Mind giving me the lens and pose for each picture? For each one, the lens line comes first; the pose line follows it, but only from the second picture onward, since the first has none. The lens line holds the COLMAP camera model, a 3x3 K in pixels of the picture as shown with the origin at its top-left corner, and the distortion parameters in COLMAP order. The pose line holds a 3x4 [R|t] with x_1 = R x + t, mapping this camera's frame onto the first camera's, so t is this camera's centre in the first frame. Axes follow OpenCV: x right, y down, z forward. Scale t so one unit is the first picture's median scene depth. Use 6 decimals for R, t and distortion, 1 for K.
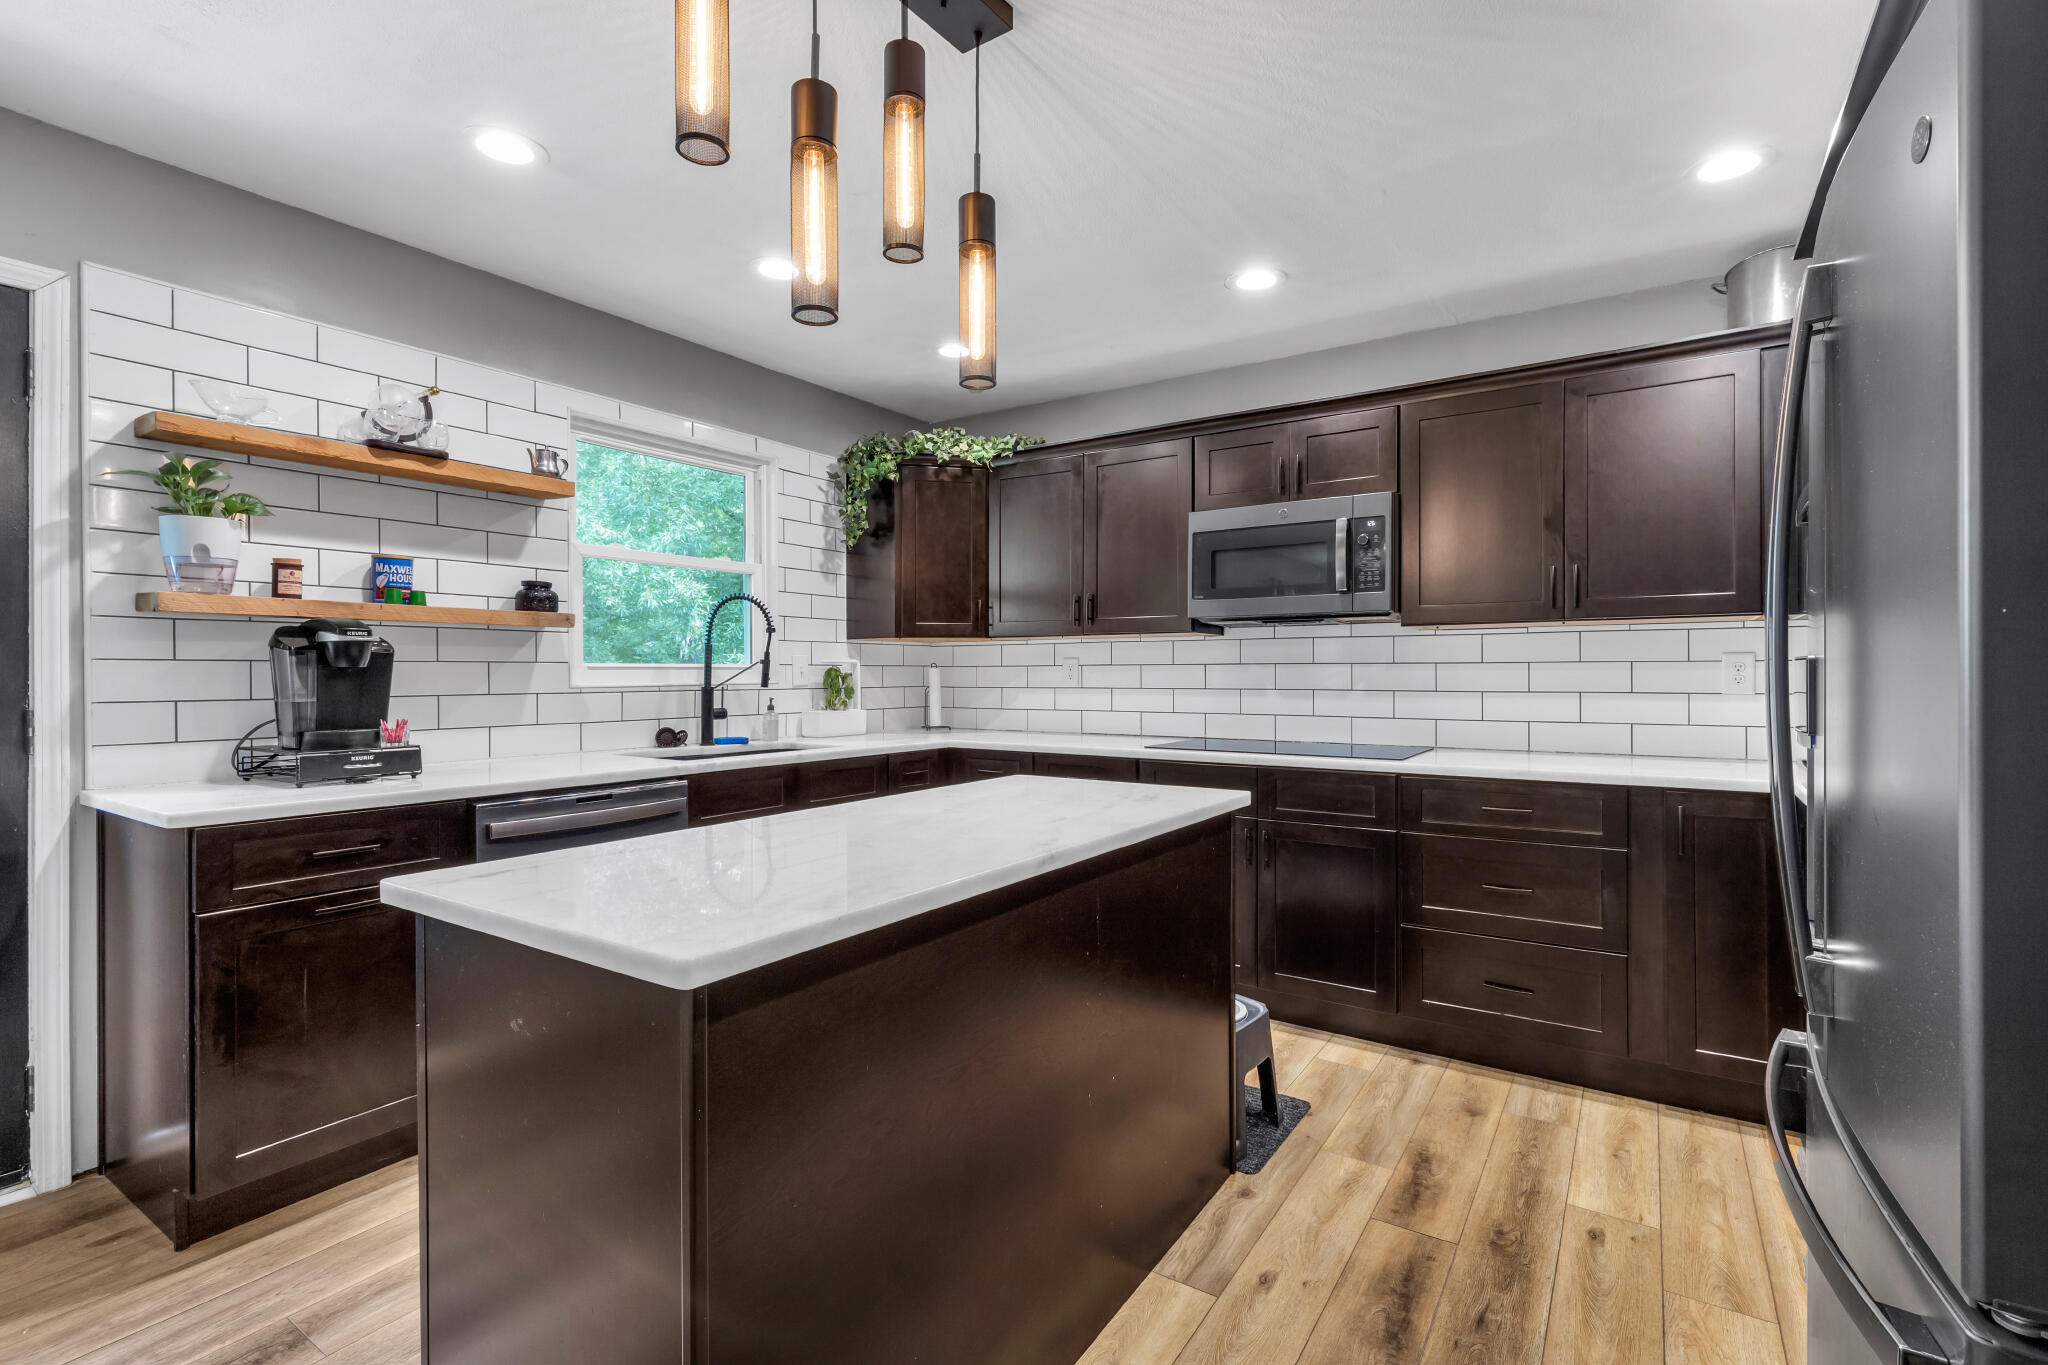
lens RADIAL K [[941.4, 0, 1029.5], [0, 941.4, 675.8], [0, 0, 1]] dist [0.000974, -0.000225]
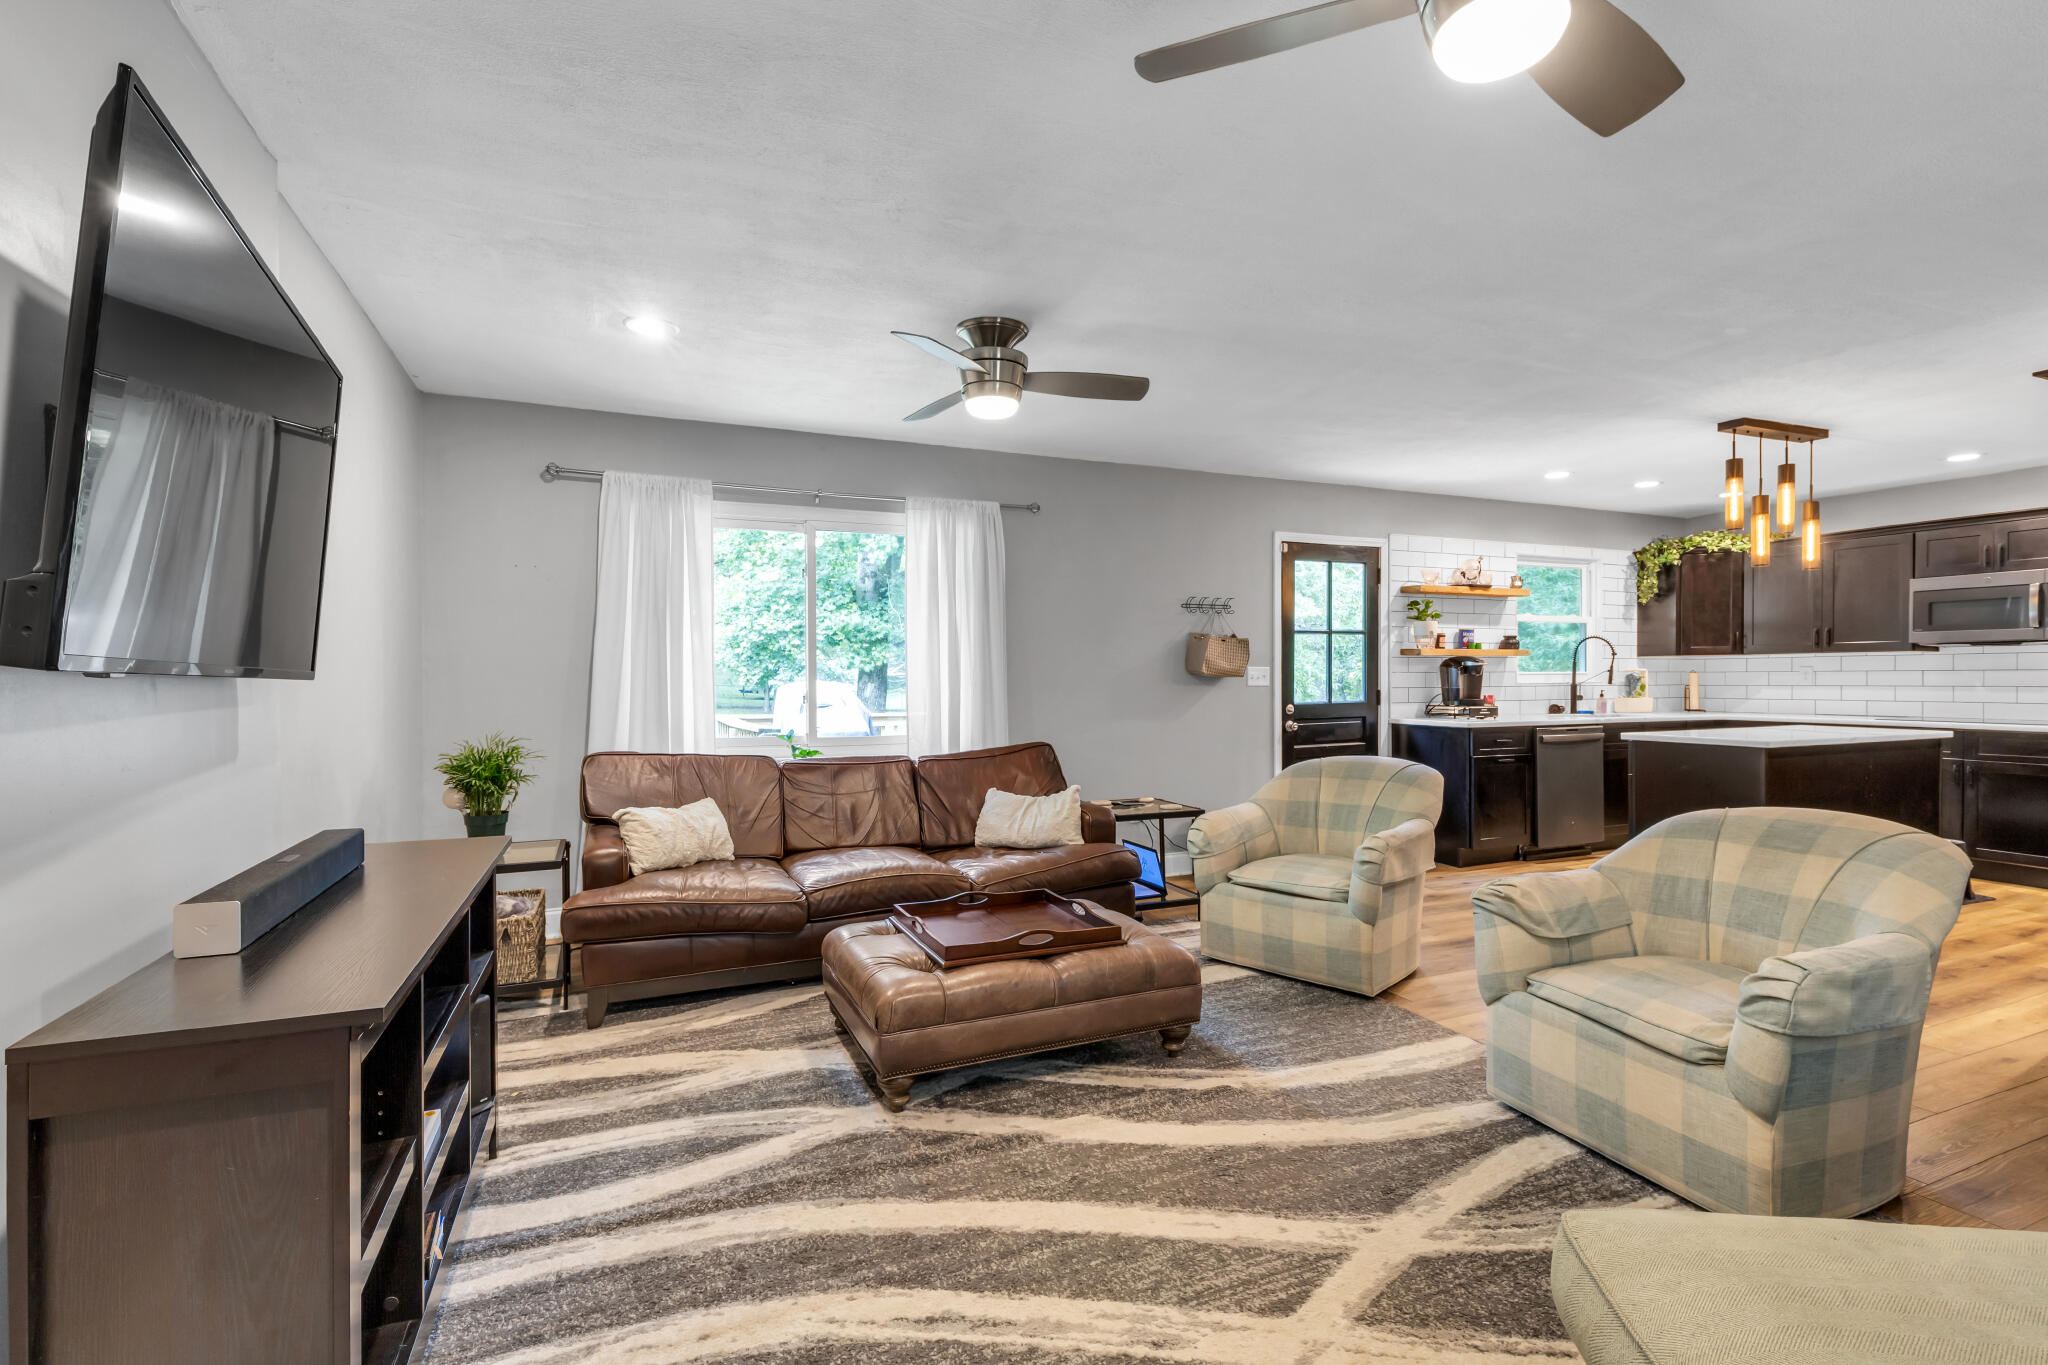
lens RADIAL K [[941.4, 0, 1016.0], [0, 941.4, 689.0], [0, 0, 1]] dist [0.000974, -0.000225]
pose [[0.837236, 0.004873, -0.546820, -0.222610], [0.001422, 0.999938, 0.011088, -0.000594], [0.546840, -0.010061, 0.837177, -1.156296]]
